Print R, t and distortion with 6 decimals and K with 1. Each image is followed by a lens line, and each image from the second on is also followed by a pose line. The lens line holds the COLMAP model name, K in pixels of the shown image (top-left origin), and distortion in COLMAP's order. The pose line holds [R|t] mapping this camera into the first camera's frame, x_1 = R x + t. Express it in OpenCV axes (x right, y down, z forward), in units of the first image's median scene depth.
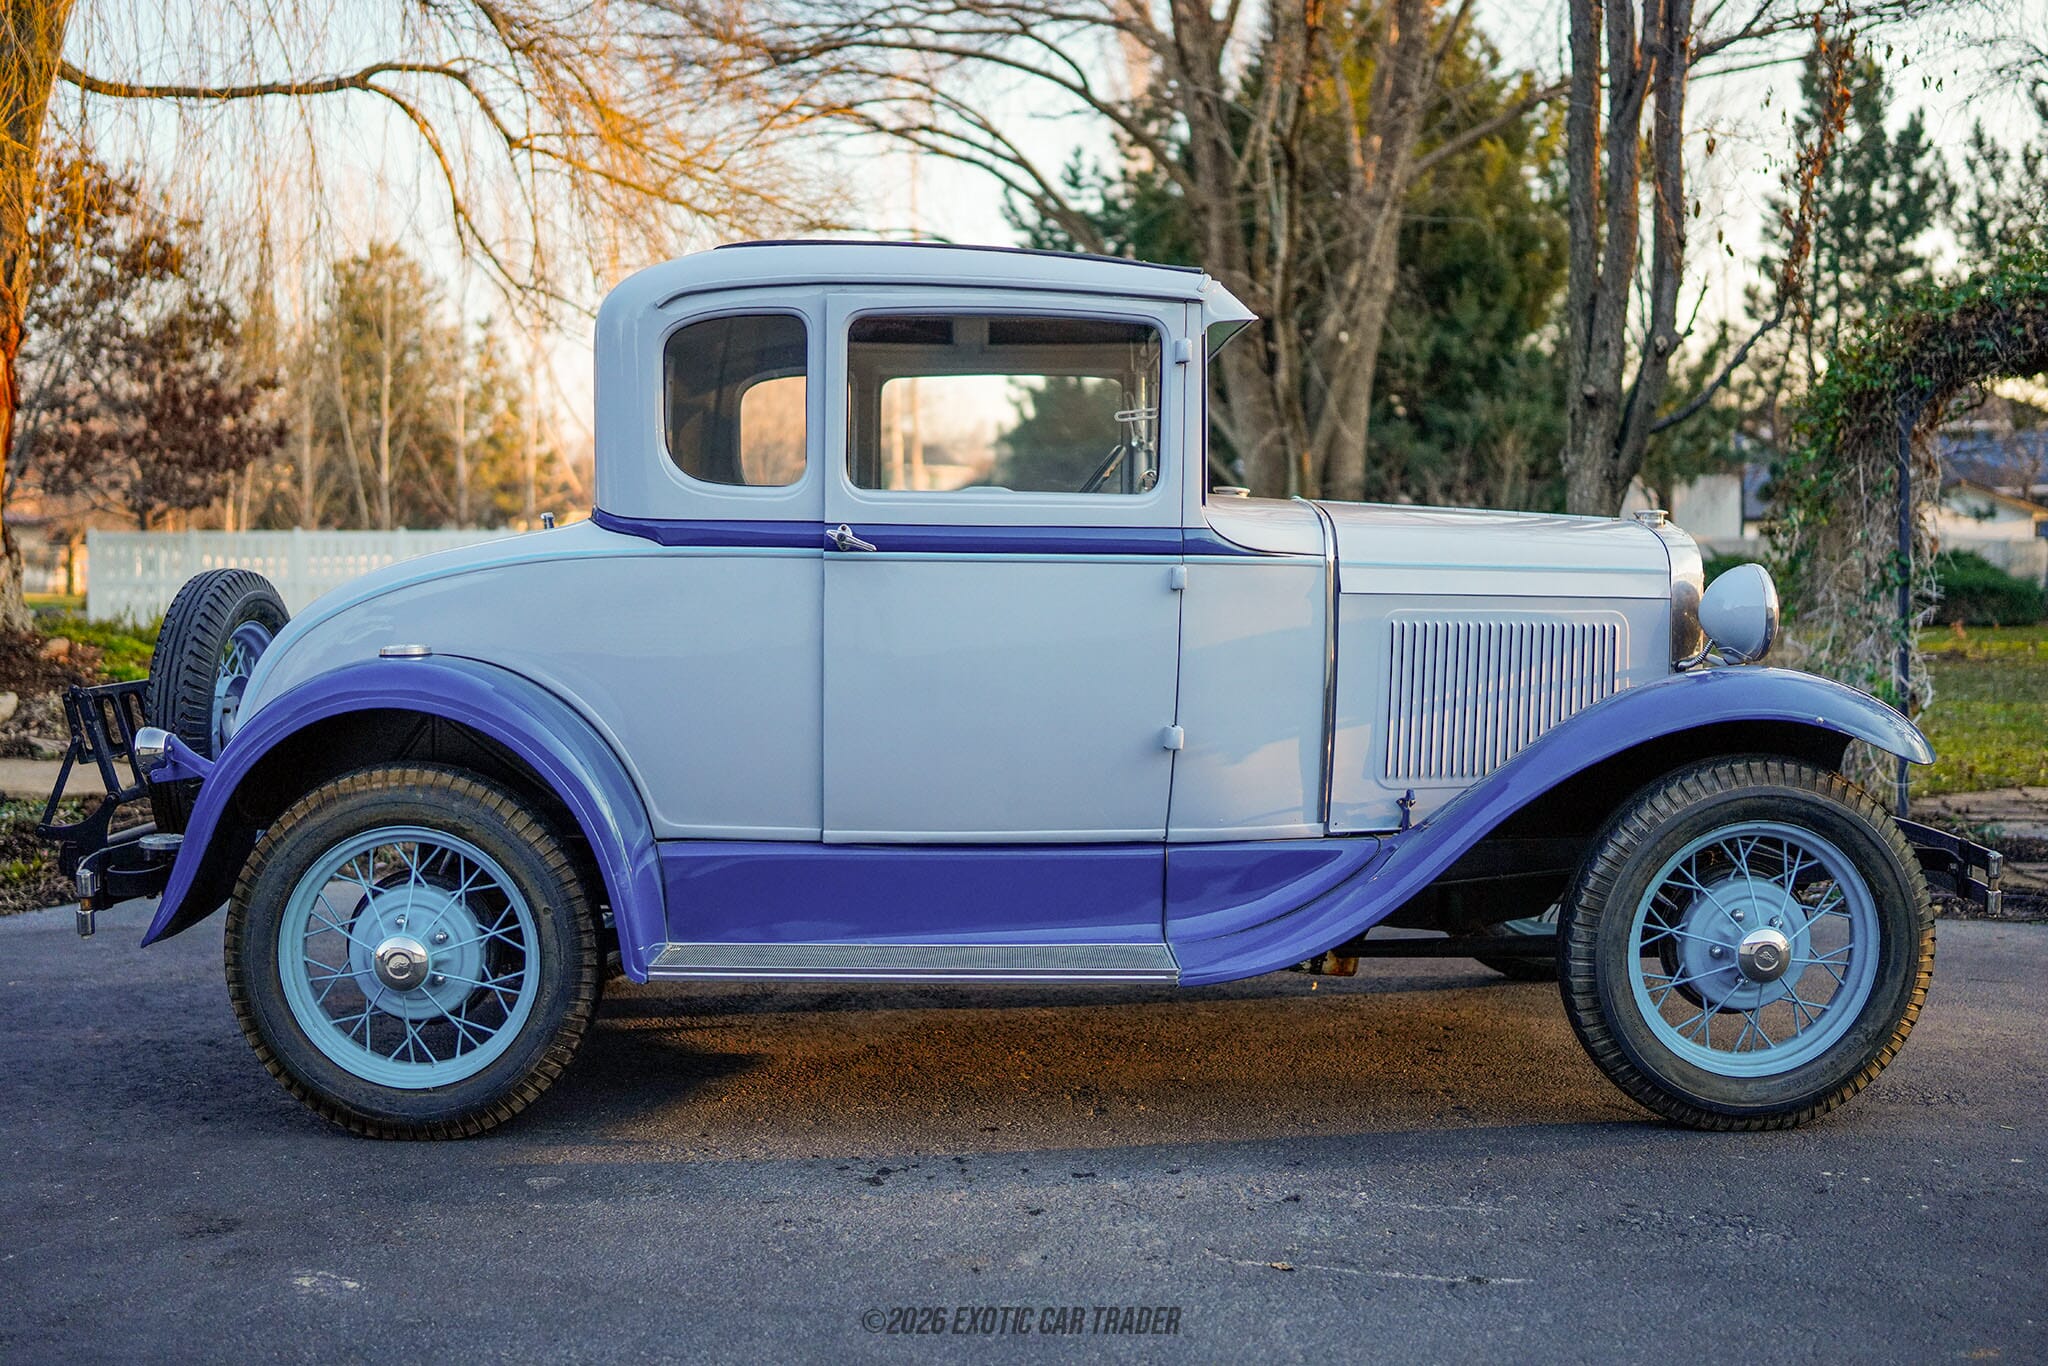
lens RADIAL K [[1957.8, 0, 1009.5], [0, 1957.8, 685.3], [0, 0, 1]] dist [-0.126260, 0.000000]
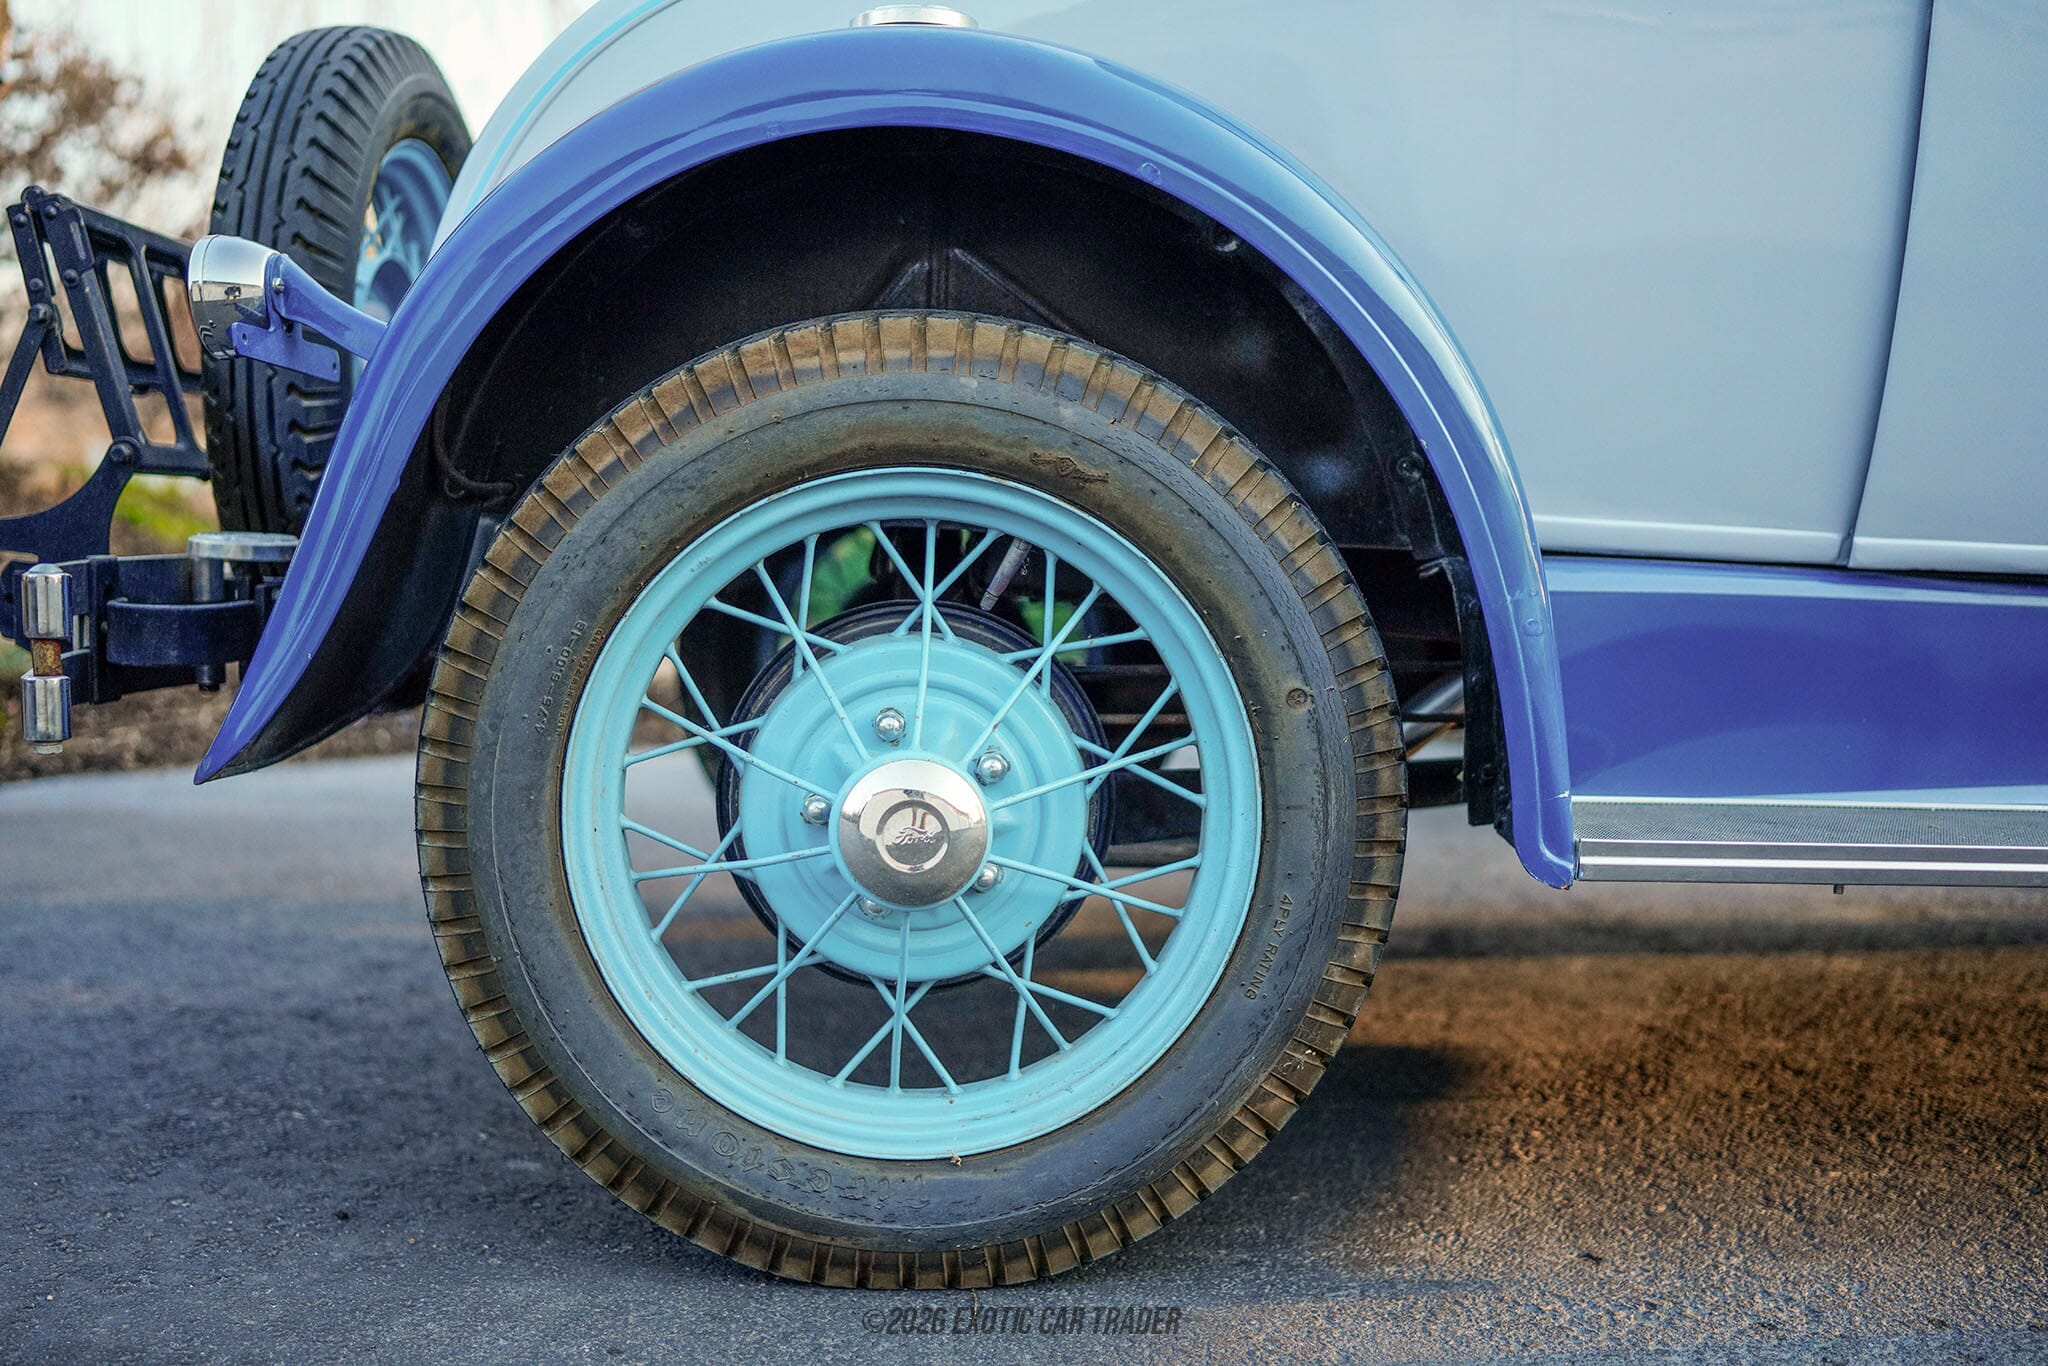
lens RADIAL K [[1957.8, 0, 1043.2], [0, 1957.8, 682.4], [0, 0, 1]] dist [-0.126260, 0.000000]
pose [[0.999672, 0.019319, 0.016842, -0.288761], [-0.019748, 0.999475, 0.025694, 0.102321], [-0.016337, -0.026018, 0.999528, 0.605786]]
